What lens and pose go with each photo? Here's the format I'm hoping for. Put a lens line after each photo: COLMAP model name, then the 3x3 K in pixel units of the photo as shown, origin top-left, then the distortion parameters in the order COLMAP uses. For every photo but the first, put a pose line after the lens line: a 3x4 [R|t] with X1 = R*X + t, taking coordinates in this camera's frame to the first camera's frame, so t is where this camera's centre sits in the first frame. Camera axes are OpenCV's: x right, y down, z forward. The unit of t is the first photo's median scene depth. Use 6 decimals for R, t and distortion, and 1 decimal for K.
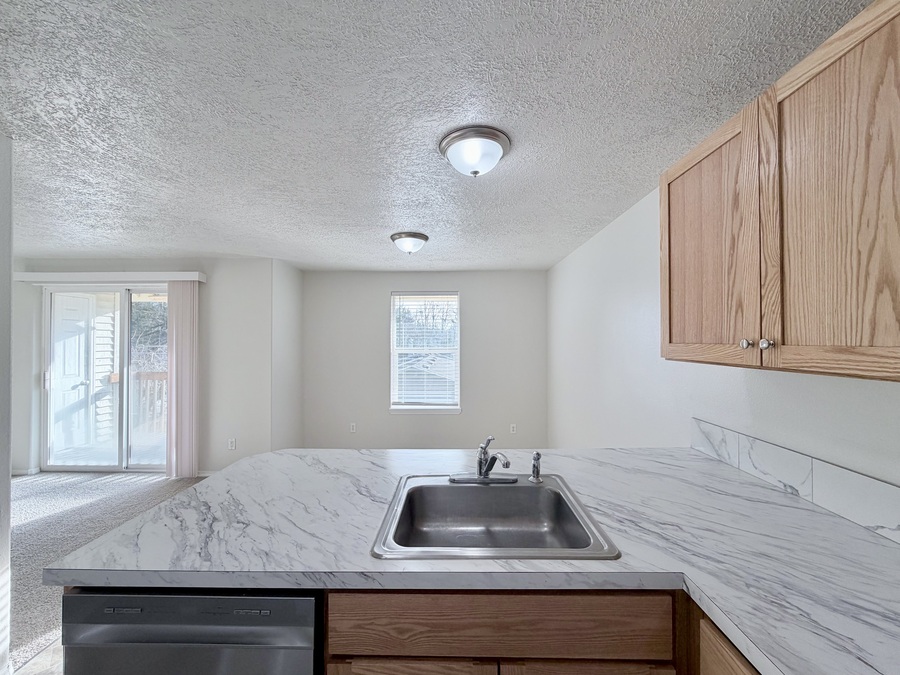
lens RADIAL K [[358.3, 0, 446.7], [0, 358.3, 336.7], [0, 0, 1]] dist [-0.000326, -0.000288]
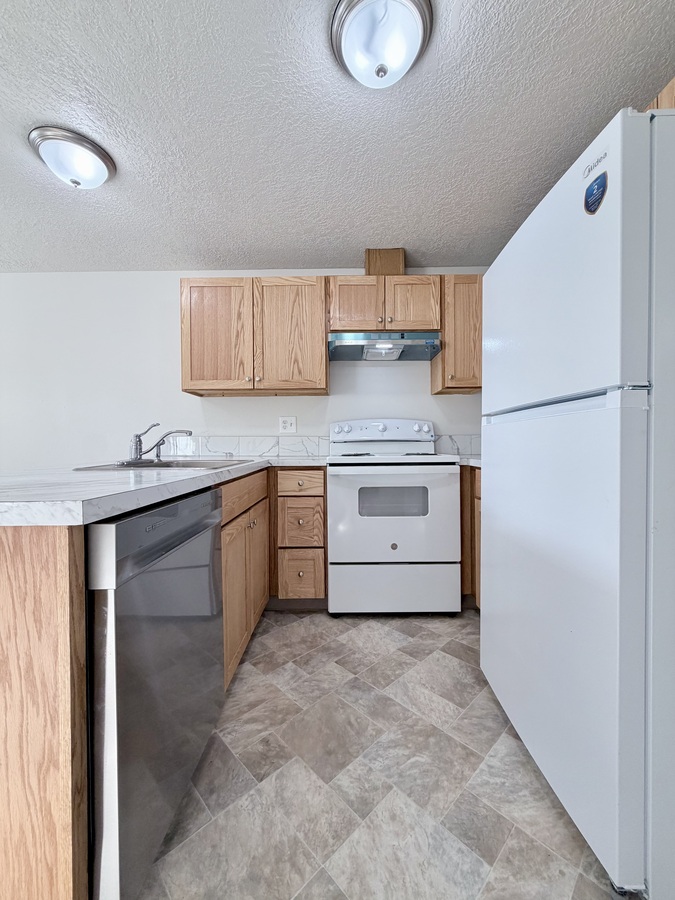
lens RADIAL K [[358.3, 0, 338.7], [0, 358.3, 447.6], [0, 0, 1]] dist [-0.000326, -0.000288]
pose [[-0.014891, -0.004628, 0.999878, -0.441082], [-0.004437, 0.999980, 0.004562, 0.131787], [-0.999879, -0.004368, -0.014912, 0.126846]]
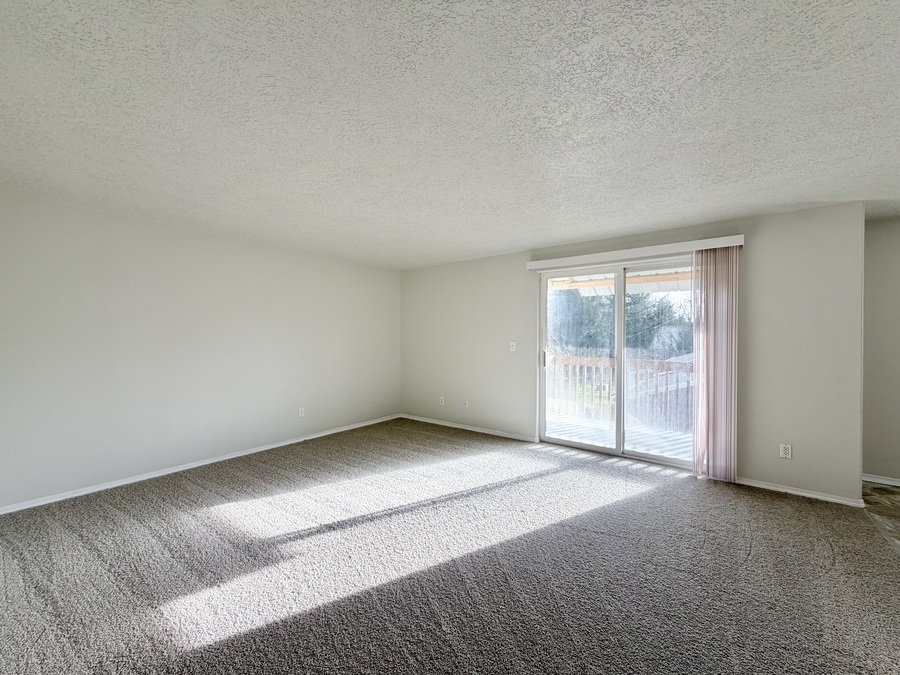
lens RADIAL K [[358.3, 0, 448.8], [0, 358.3, 336.5], [0, 0, 1]] dist [-0.000326, -0.000288]
pose [[0.805079, 0.005218, -0.593145, -0.797657], [0.002900, 0.999915, 0.012732, 0.043007], [0.593161, -0.011971, 0.804995, -0.063479]]
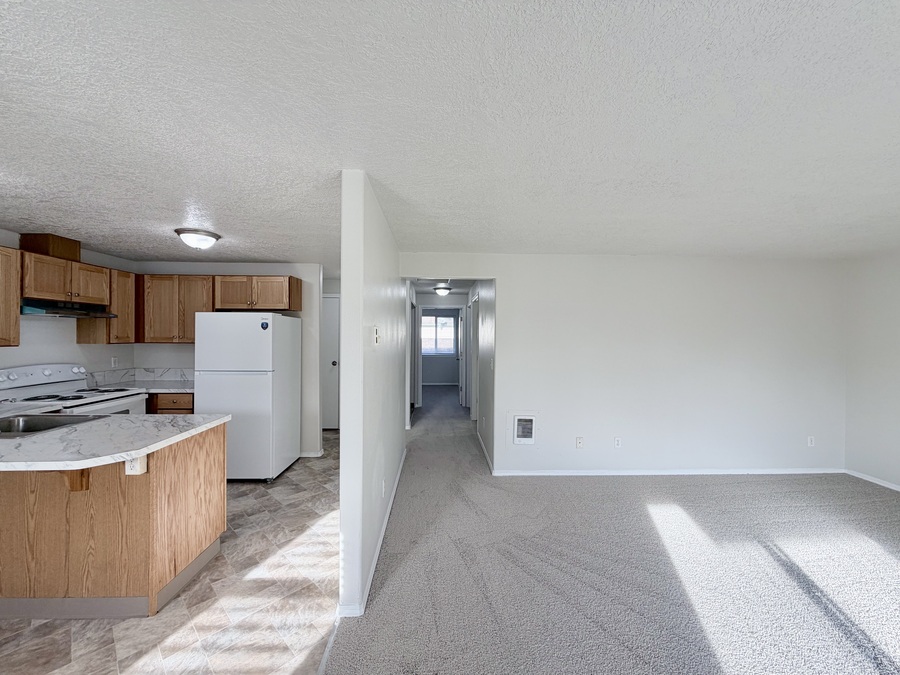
lens RADIAL K [[358.3, 0, 447.7], [0, 358.3, 337.3], [0, 0, 1]] dist [-0.000326, -0.000288]
pose [[-0.998708, -0.004600, -0.050615, -0.674712], [-0.004195, 0.999958, -0.008096, 0.005831], [0.050651, -0.007873, -0.998685, 0.991174]]
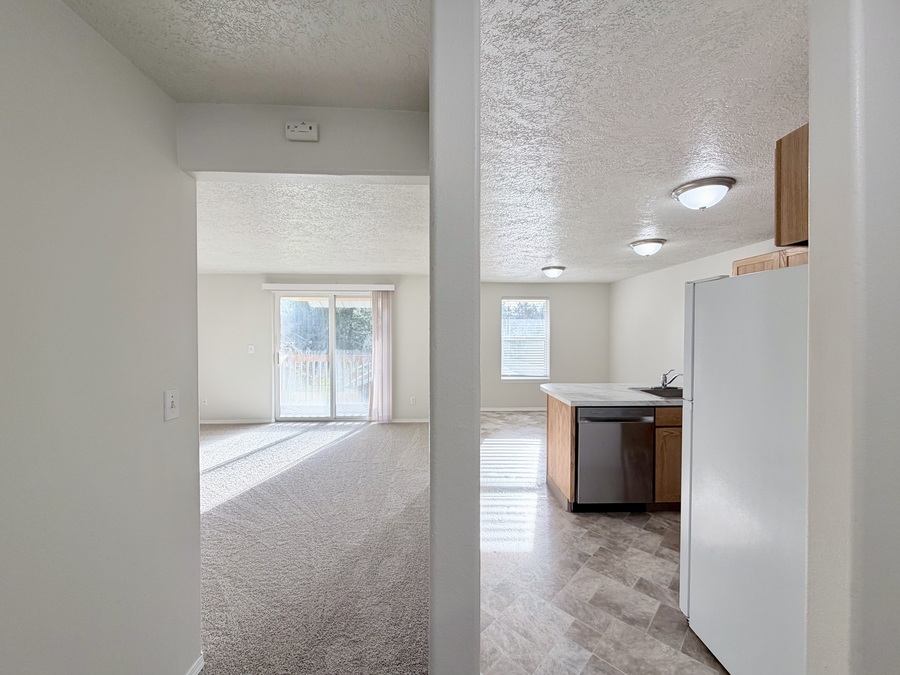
lens RADIAL K [[358.3, 0, 446.2], [0, 358.3, 337.5], [0, 0, 1]] dist [-0.000326, -0.000288]
pose [[0.998609, -0.000072, 0.052721, -0.591547], [-0.001445, 0.999586, 0.028739, -0.006199], [-0.052701, -0.028776, 0.998196, -0.530990]]
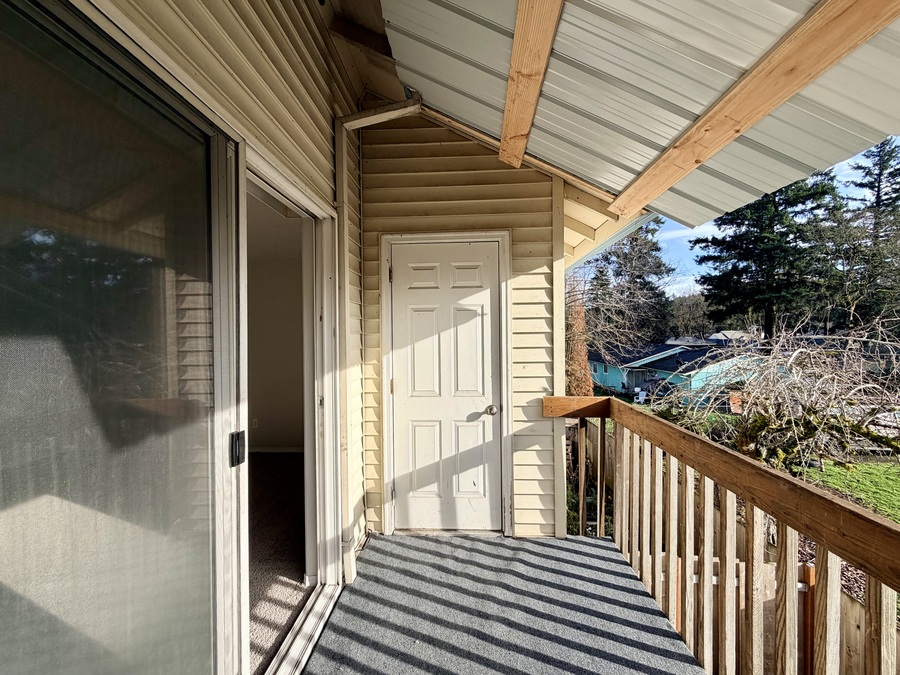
lens RADIAL K [[358.3, 0, 448.9], [0, 358.3, 336.6], [0, 0, 1]] dist [-0.000326, -0.000288]
pose [[-0.025702, 0.001299, -0.999669, -0.718767], [0.023588, 0.999722, 0.000693, 0.033954], [0.999391, -0.023562, -0.025726, 1.353466]]
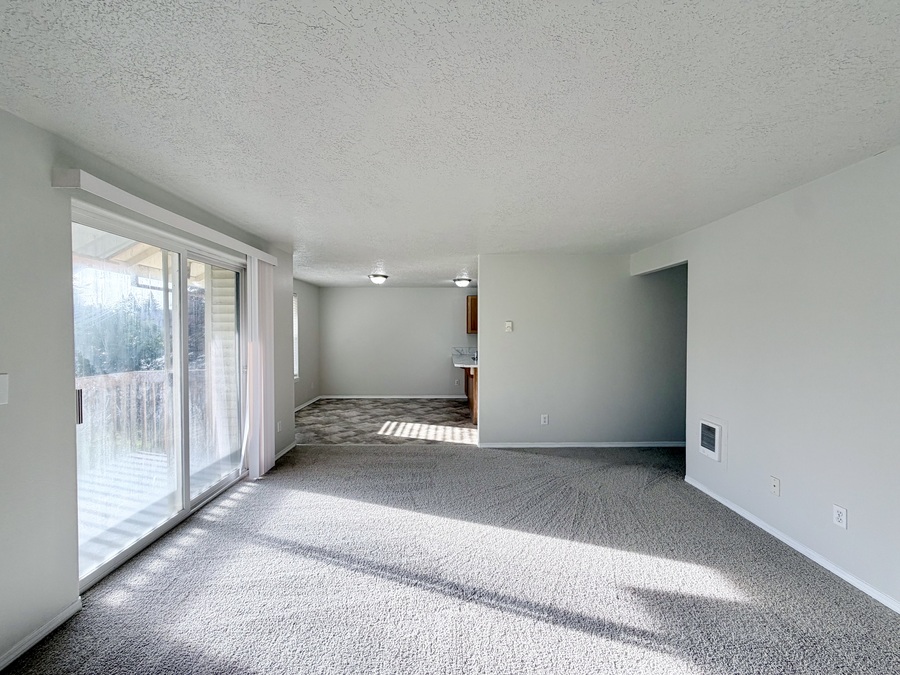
lens RADIAL K [[358.3, 0, 447.7], [0, 358.3, 337.6], [0, 0, 1]] dist [-0.000326, -0.000288]
pose [[-0.027889, -0.016549, 0.999474, -1.814212], [-0.011255, 0.999805, 0.016240, 0.018612], [-0.999548, -0.010796, -0.028069, 0.589829]]
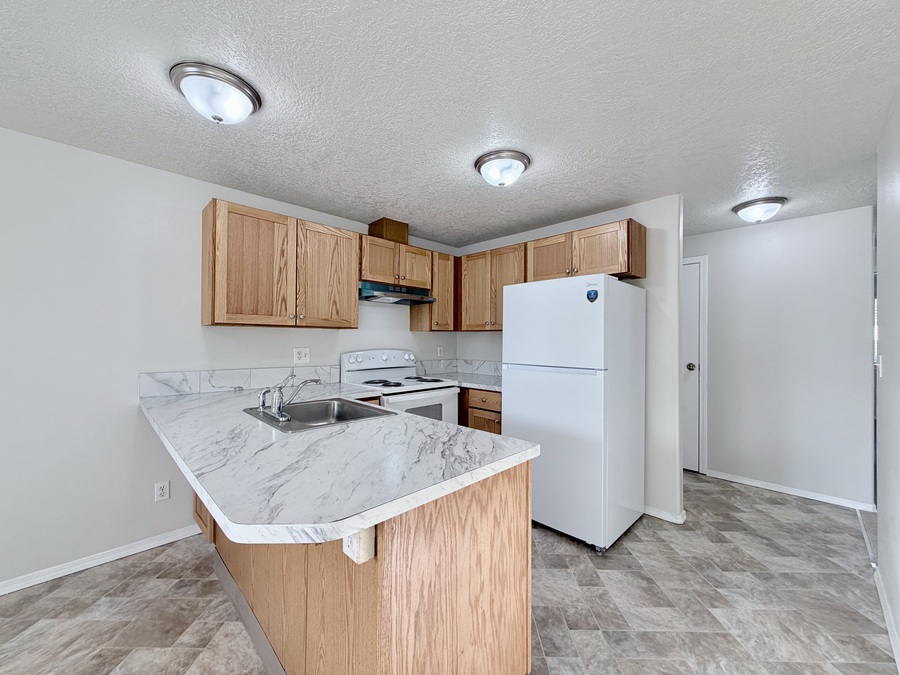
lens RADIAL K [[358.3, 0, 447.7], [0, 358.3, 337.6], [0, 0, 1]] dist [-0.000326, -0.000288]
pose [[-0.716847, 0.000493, 0.697230, -0.464349], [-0.014308, 0.999779, -0.015419, 0.053744], [-0.697084, -0.021029, -0.716681, 0.578364]]
